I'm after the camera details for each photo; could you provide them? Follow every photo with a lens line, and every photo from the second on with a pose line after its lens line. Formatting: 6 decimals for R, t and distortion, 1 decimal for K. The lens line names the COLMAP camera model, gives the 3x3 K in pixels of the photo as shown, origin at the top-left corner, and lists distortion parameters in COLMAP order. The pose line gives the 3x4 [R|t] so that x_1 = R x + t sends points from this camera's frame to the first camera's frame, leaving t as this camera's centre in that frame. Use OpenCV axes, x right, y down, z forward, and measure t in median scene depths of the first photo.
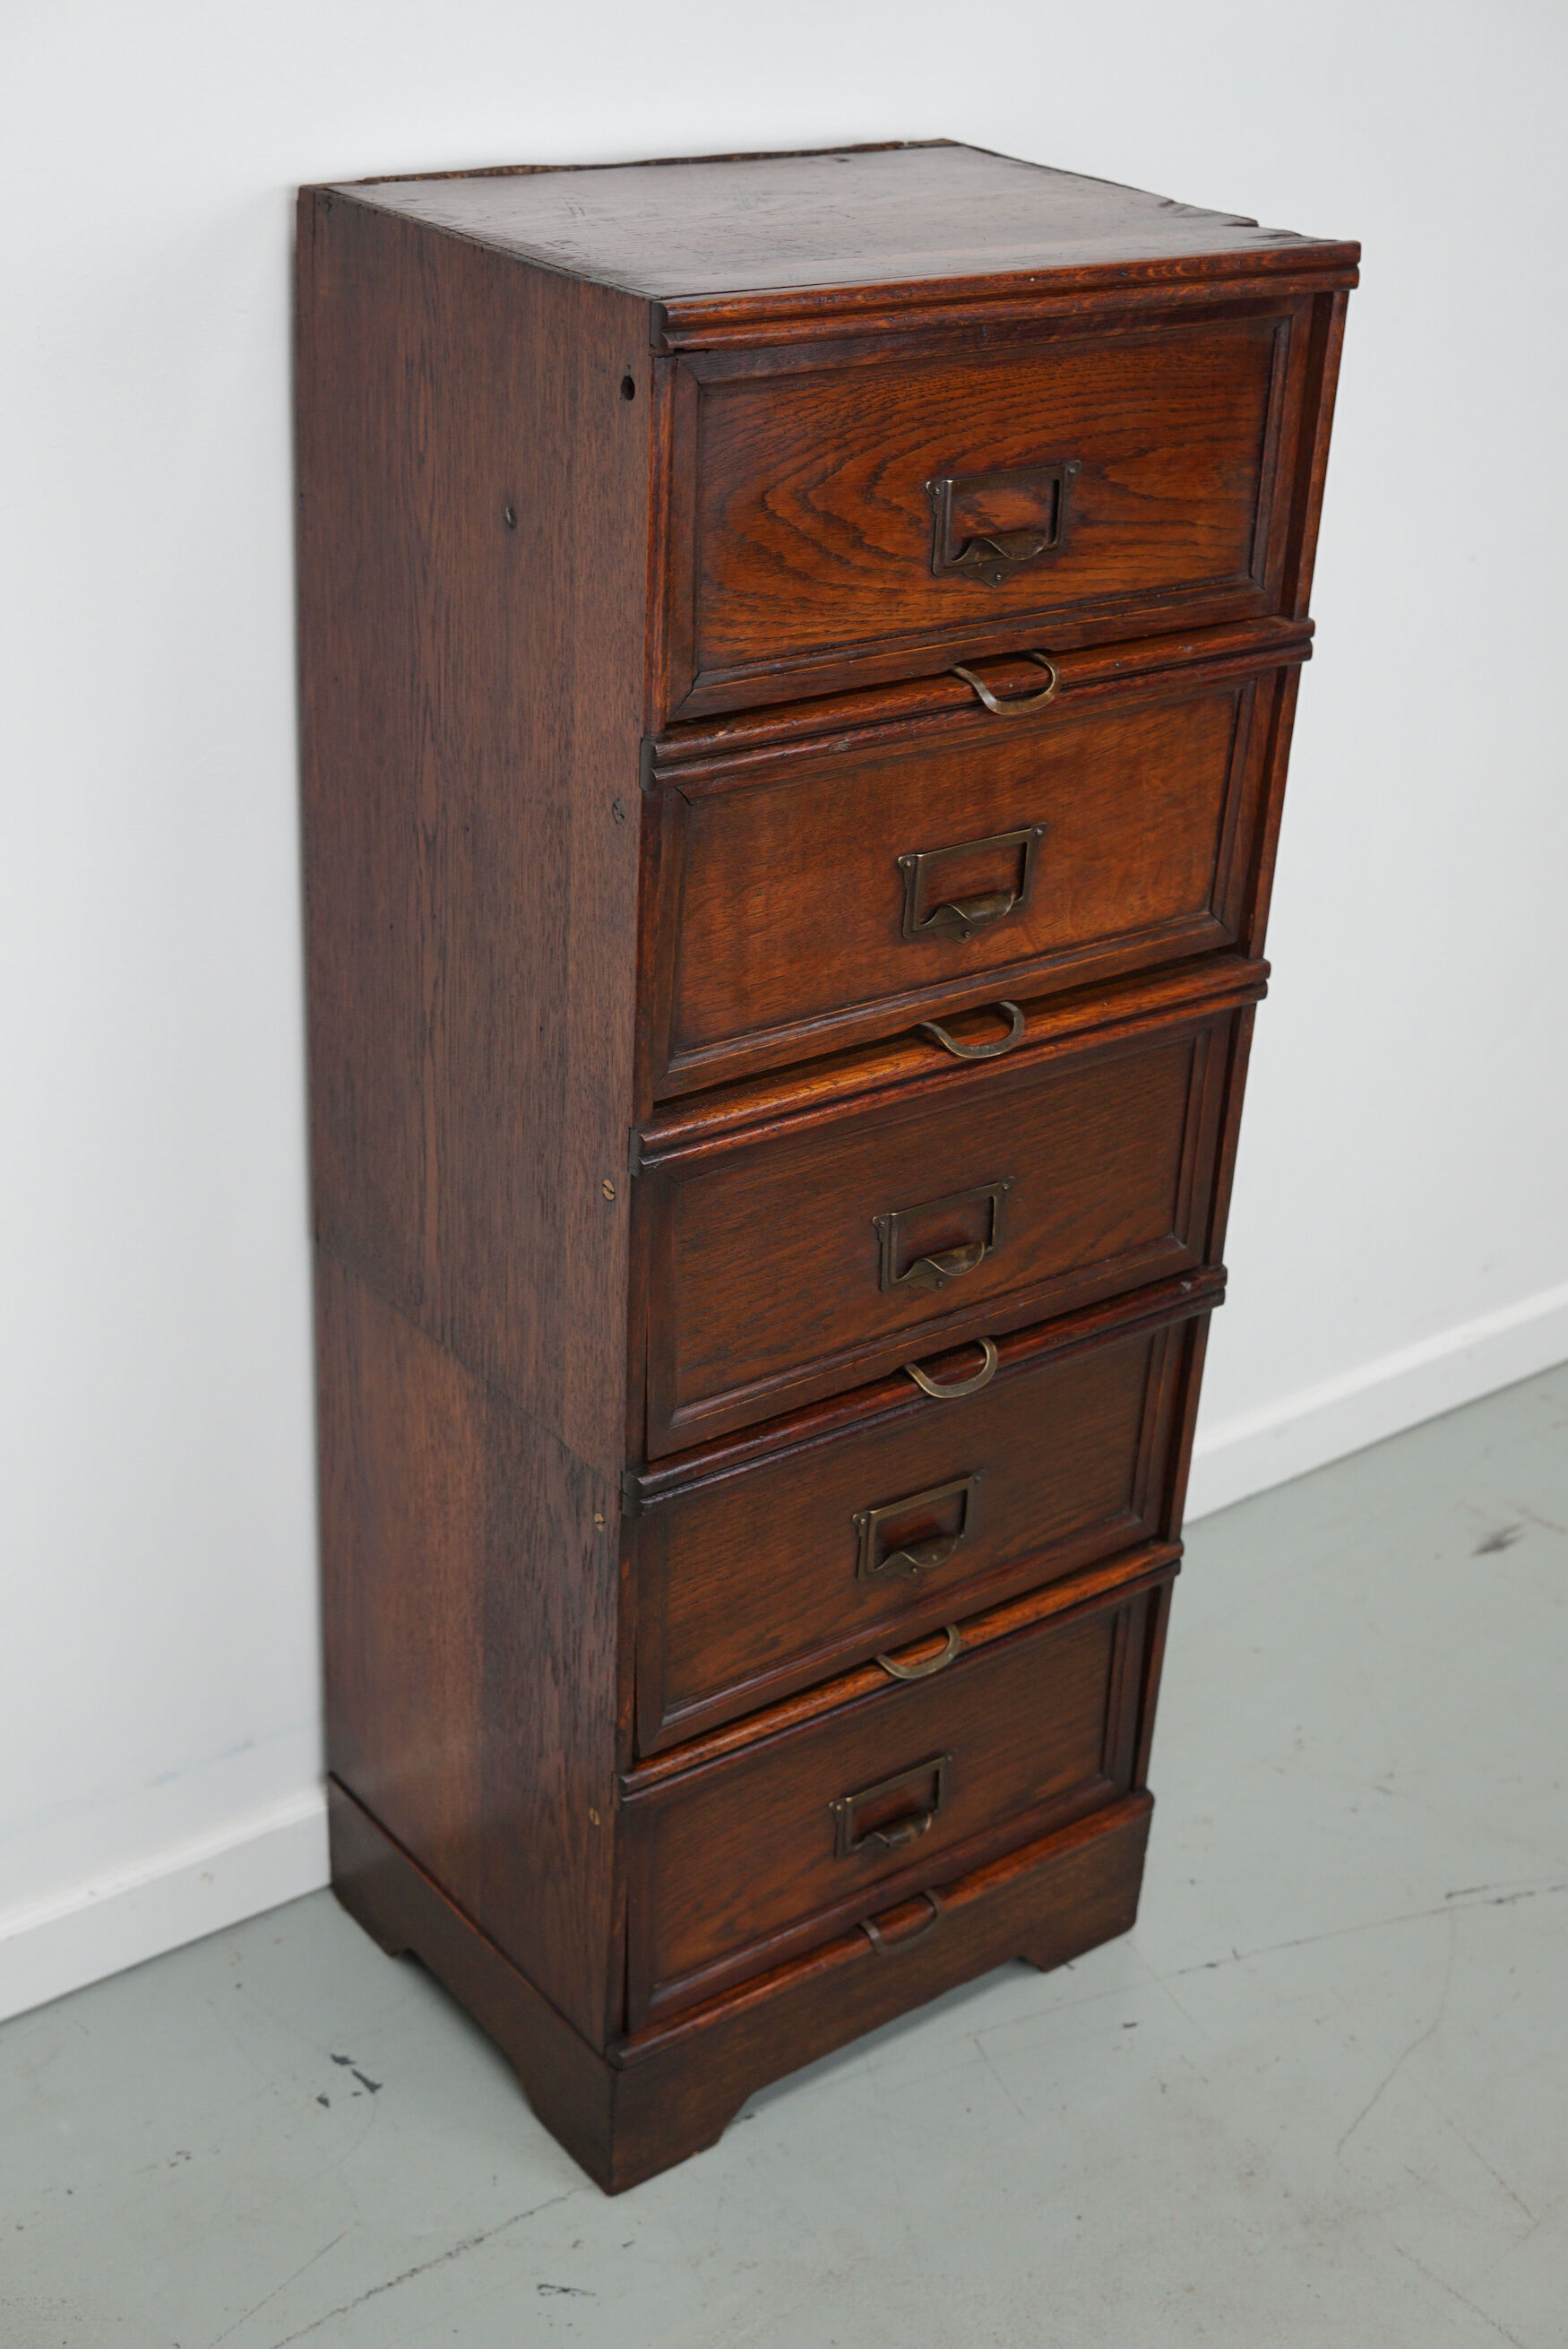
lens RADIAL K [[3025.7, 0, 792.6], [0, 3025.7, 1162.9], [0, 0, 1]] dist [-0.157792, 0.330455]
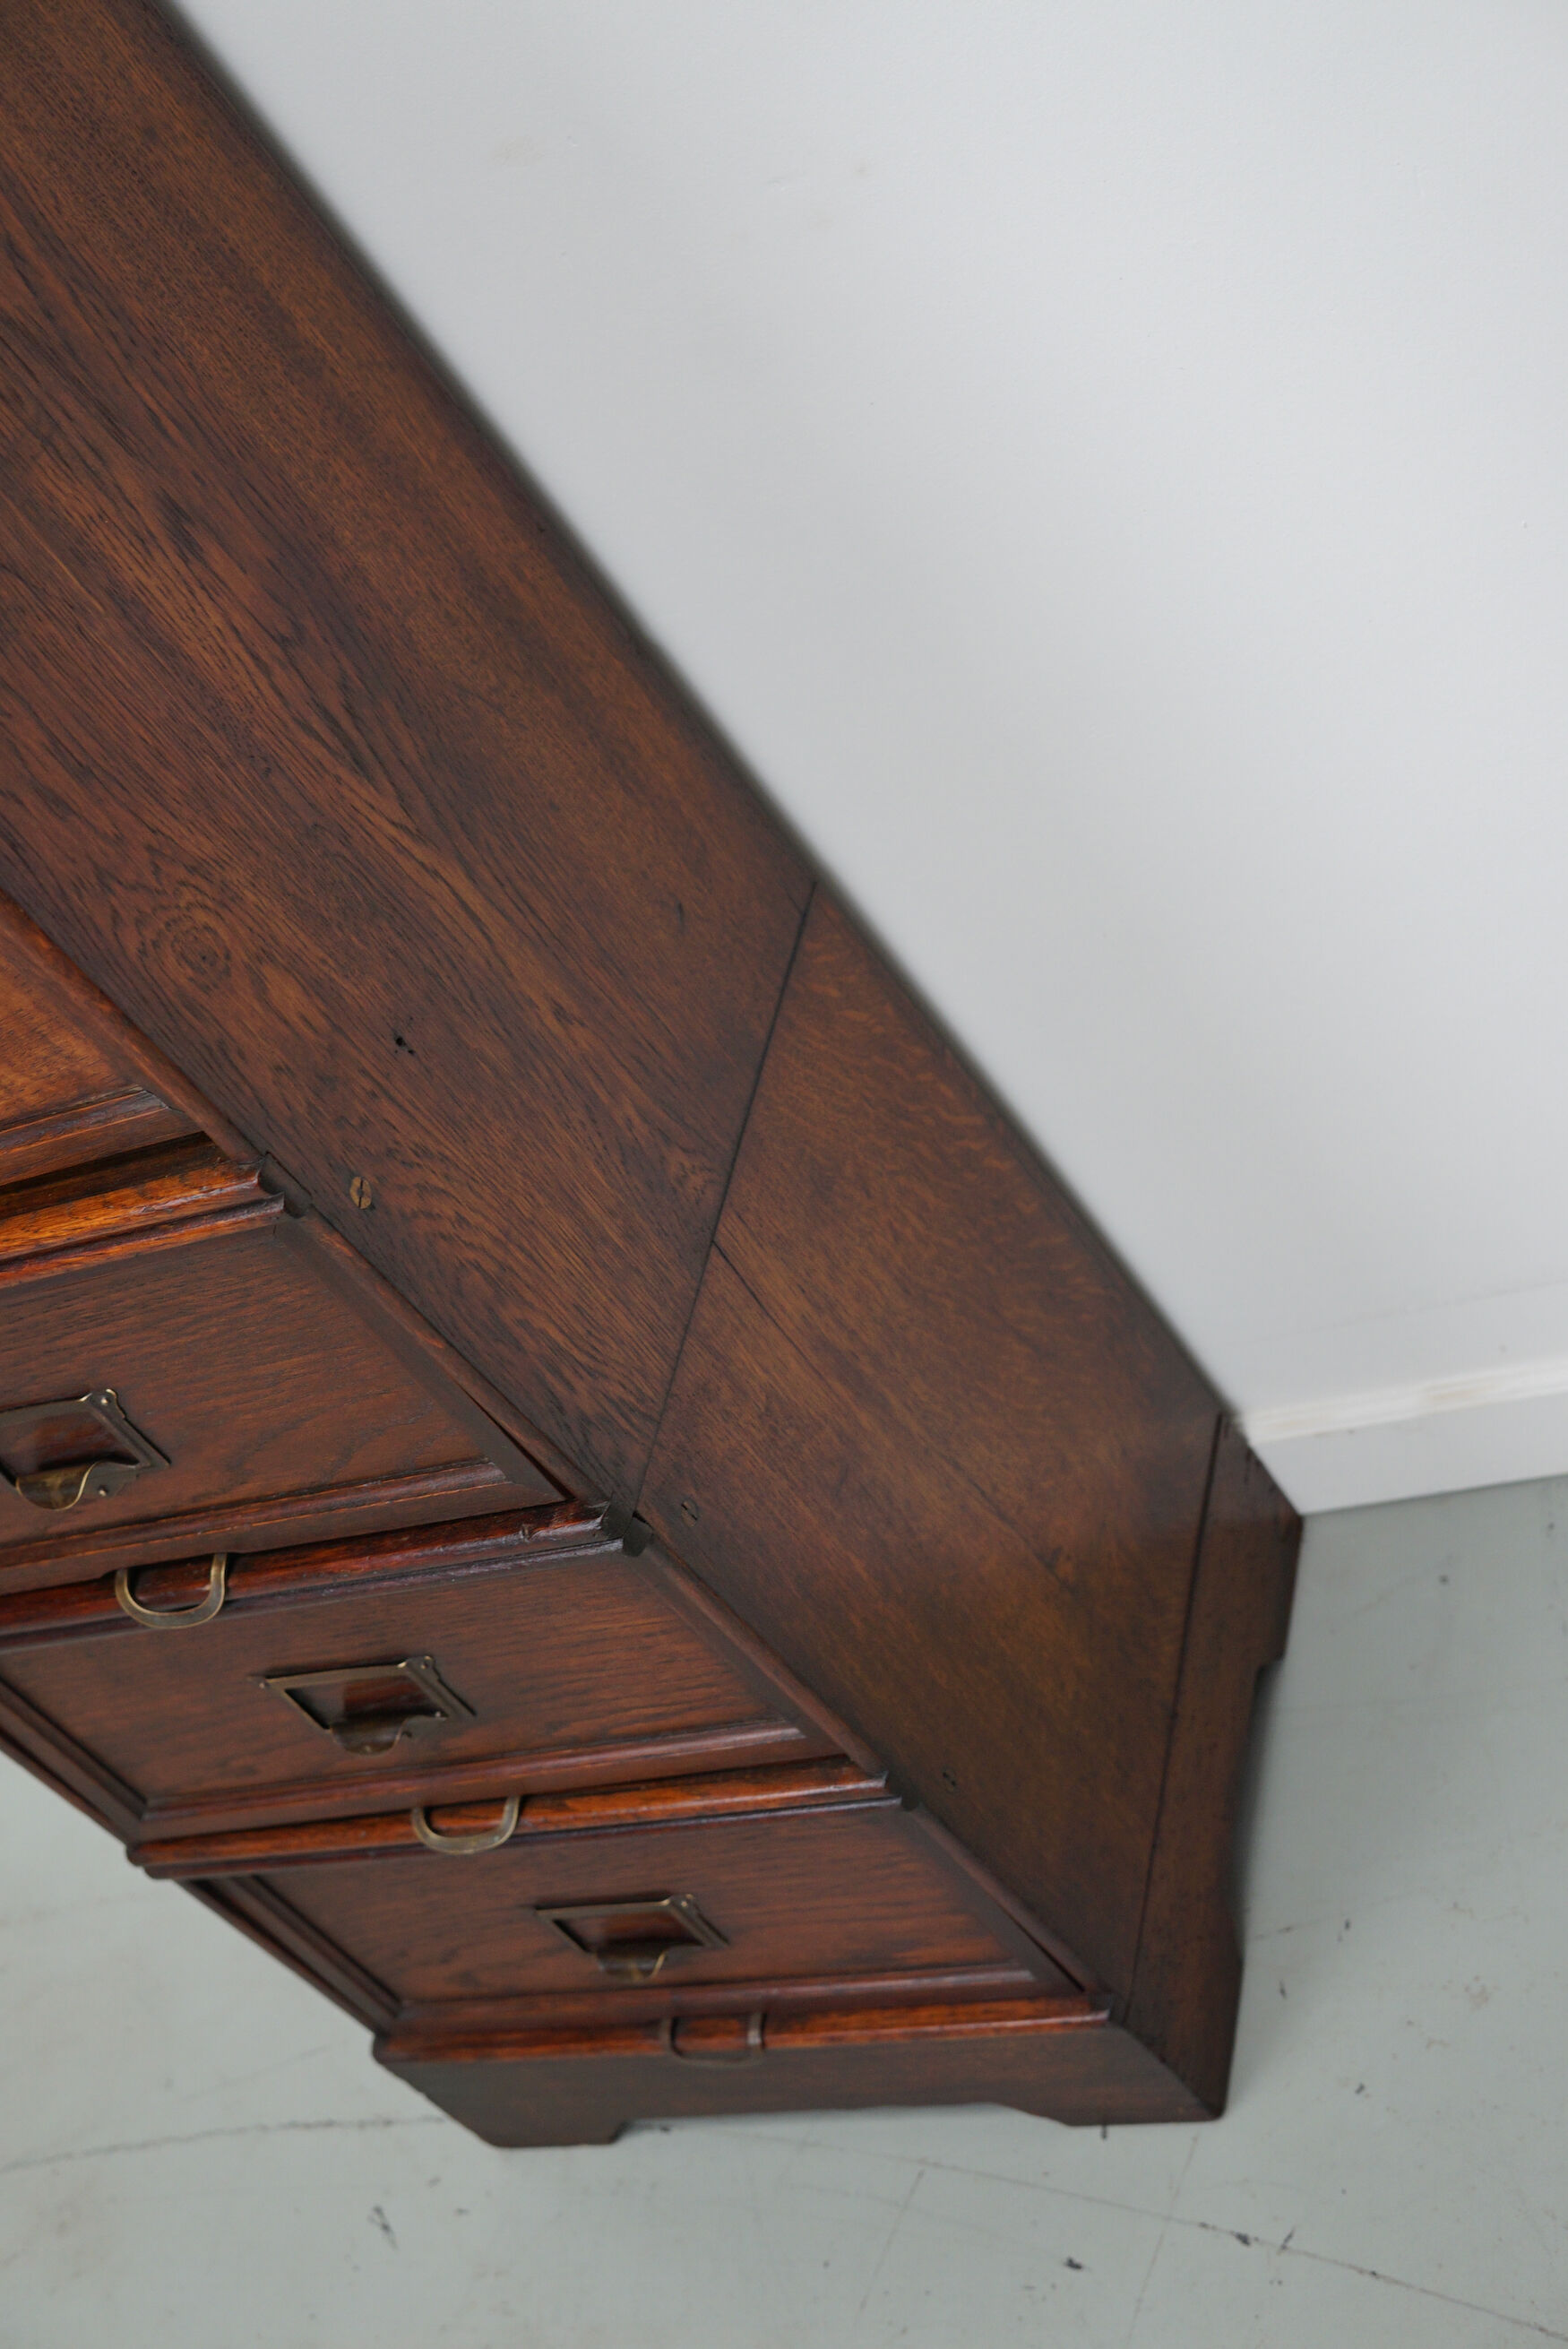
lens RADIAL K [[3047.0, 0, 786.4], [0, 3047.0, 1169.7], [0, 0, 1]] dist [-0.151852, 0.339670]
pose [[0.508222, 0.272064, -0.817124, 0.736404], [0.182119, 0.893385, 0.410726, -0.309133], [0.841750, -0.357554, 0.404490, 0.938146]]
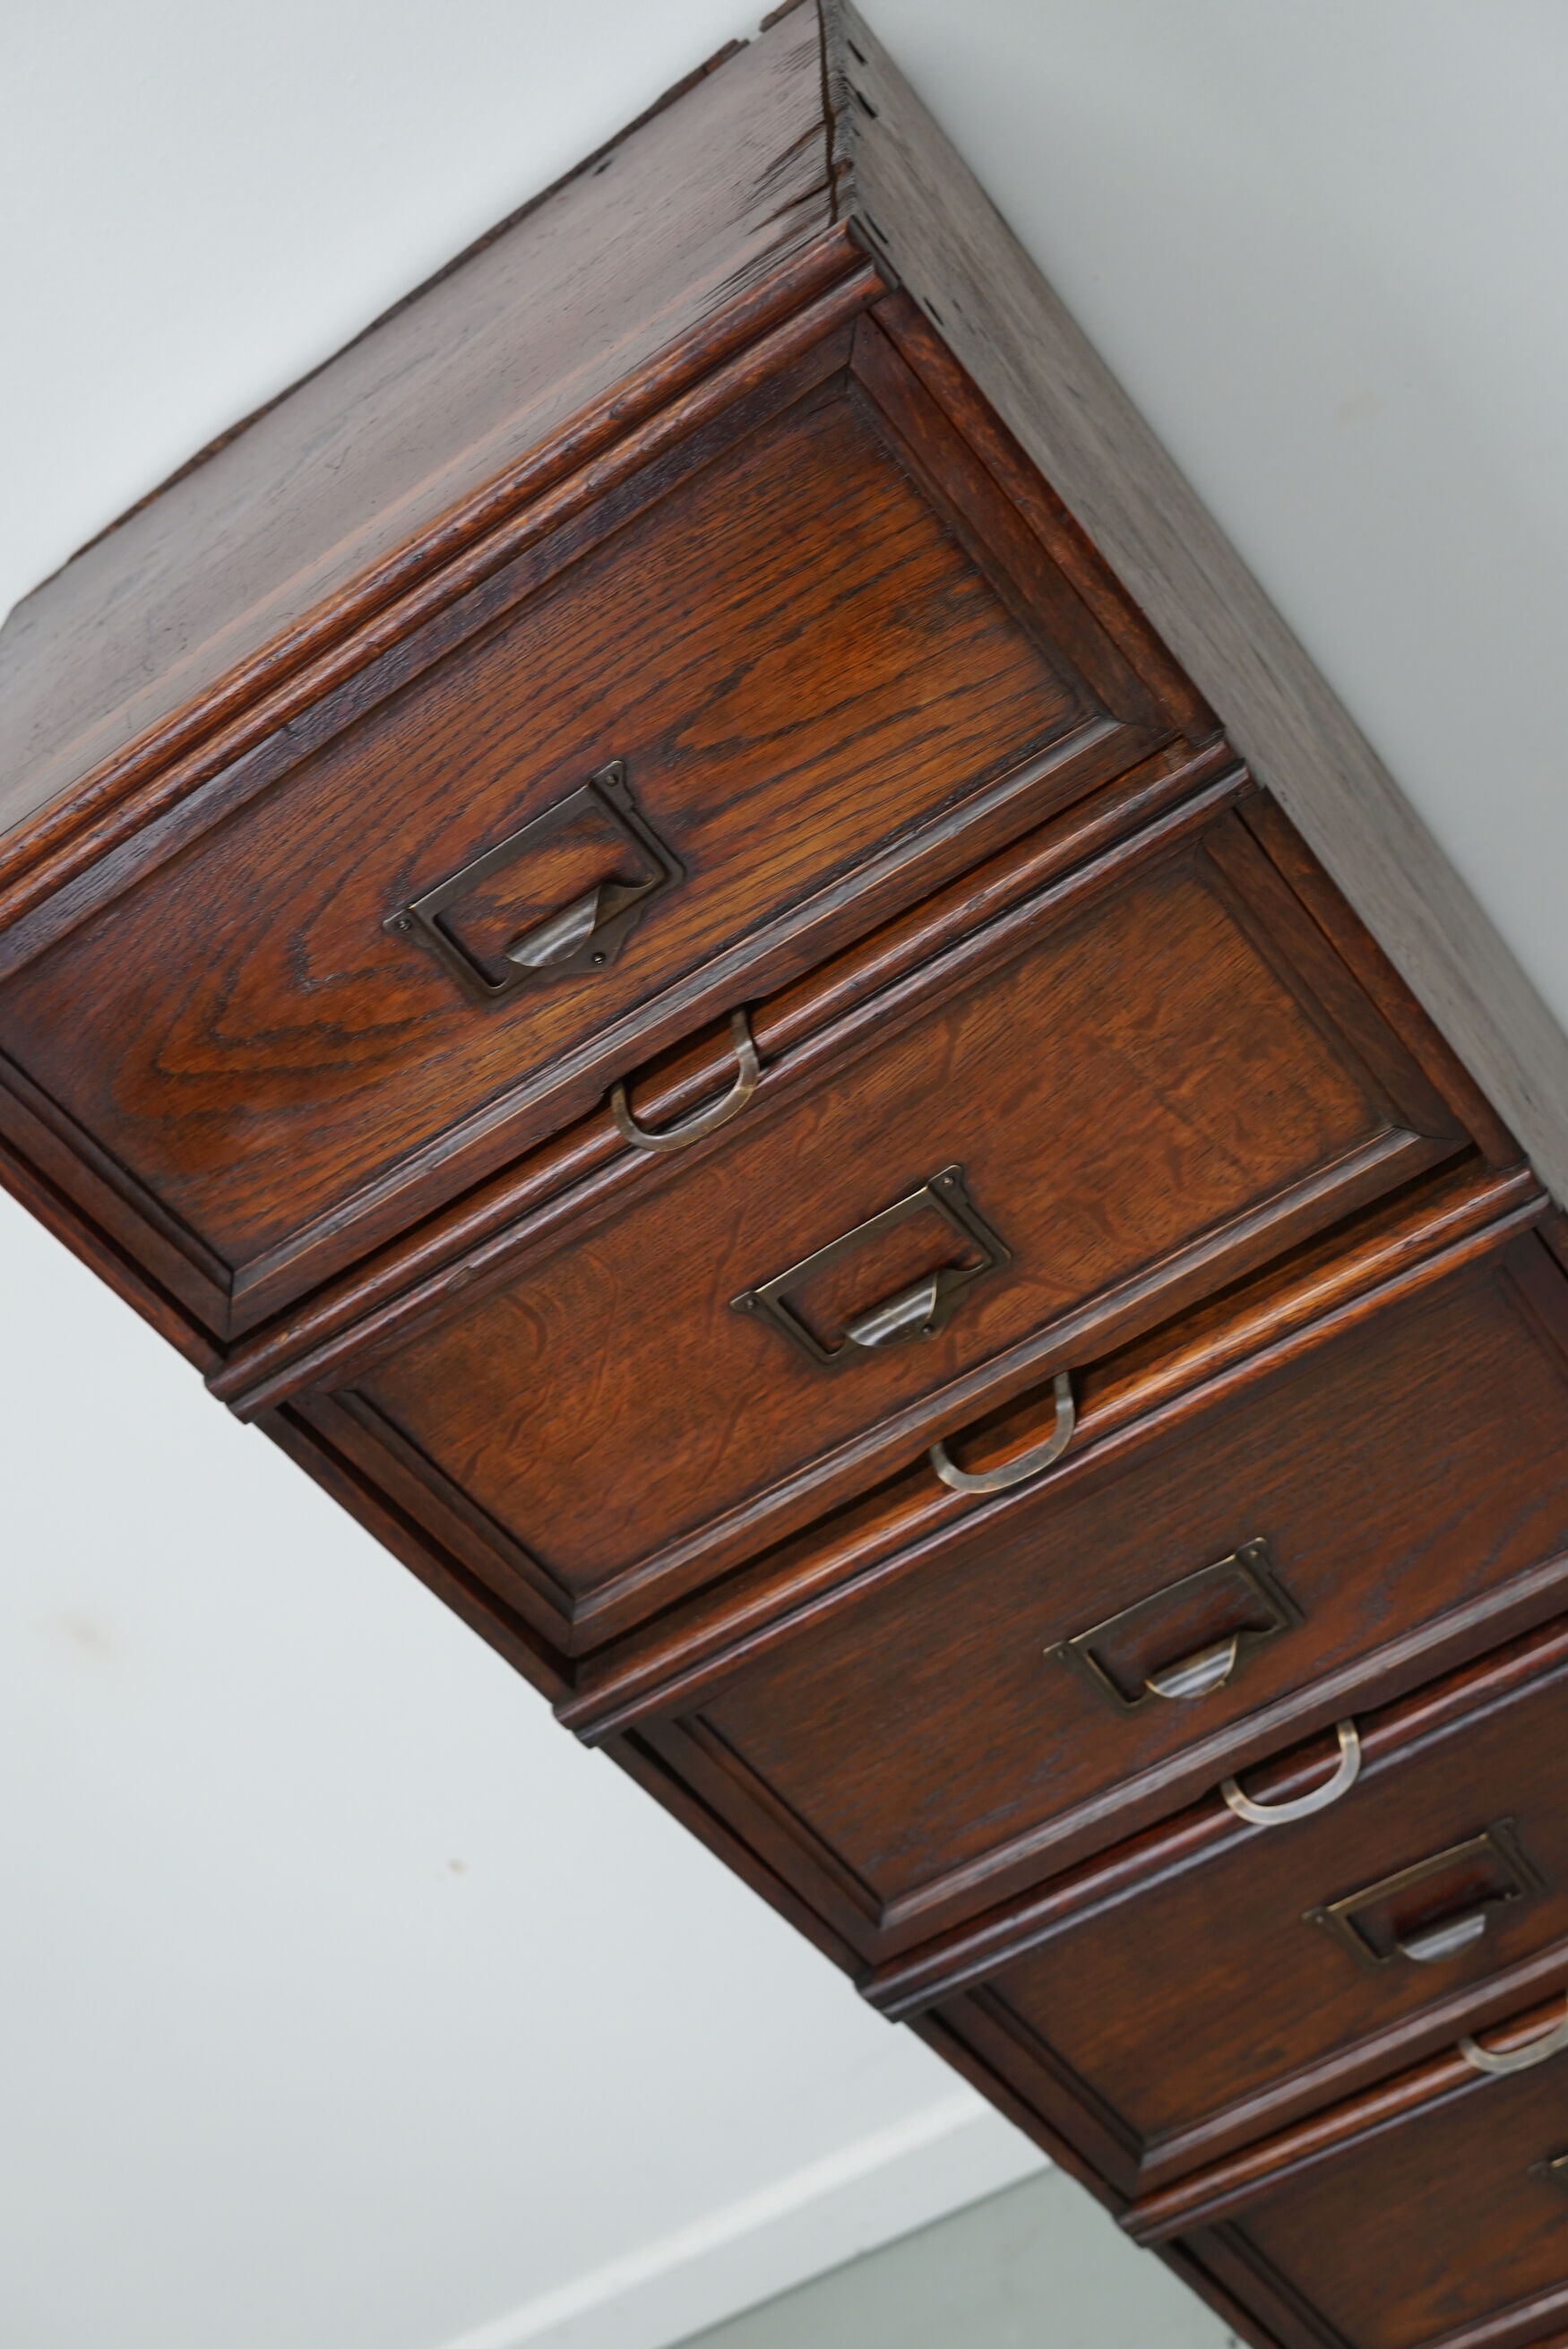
lens RADIAL K [[3028.7, 0, 784.0], [0, 3028.7, 1174.5], [0, 0, 1]] dist [-0.088546, 0.065414]
pose [[0.617180, -0.103248, -0.780018, 0.591875], [0.339440, 0.929295, 0.145570, -0.224642], [0.709837, -0.354613, 0.608589, 0.574528]]
